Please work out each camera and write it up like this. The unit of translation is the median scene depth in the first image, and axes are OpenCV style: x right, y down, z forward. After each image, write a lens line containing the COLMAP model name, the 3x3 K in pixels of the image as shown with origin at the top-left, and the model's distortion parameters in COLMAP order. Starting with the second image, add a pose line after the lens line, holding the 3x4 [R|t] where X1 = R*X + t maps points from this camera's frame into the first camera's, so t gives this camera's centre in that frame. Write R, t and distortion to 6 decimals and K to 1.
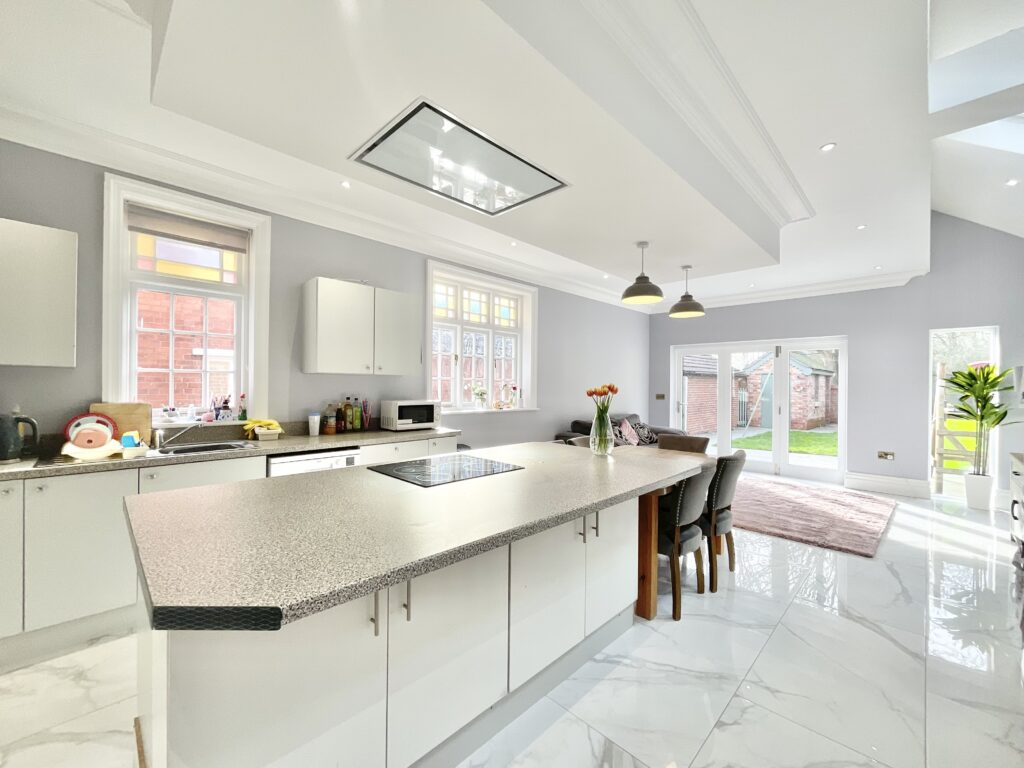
lens RADIAL K [[415.3, 0, 514.4], [0, 415.3, 382.6], [0, 0, 1]] dist [-0.003894, -0.000064]
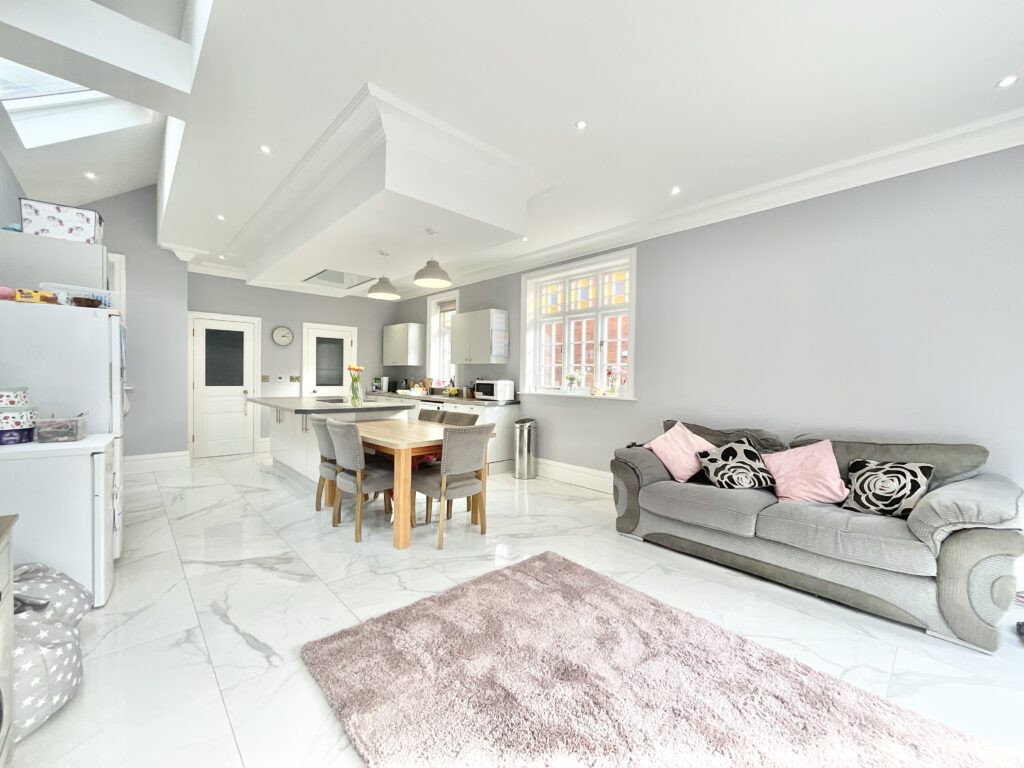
lens RADIAL K [[415.3, 0, 512.3], [0, 415.3, 381.5], [0, 0, 1]] dist [-0.003894, -0.000064]
pose [[-0.042745, 0.003805, -0.999079, 1.260914], [-0.005469, 0.999977, 0.004043, 0.041351], [0.999071, 0.005637, -0.042723, 1.167564]]
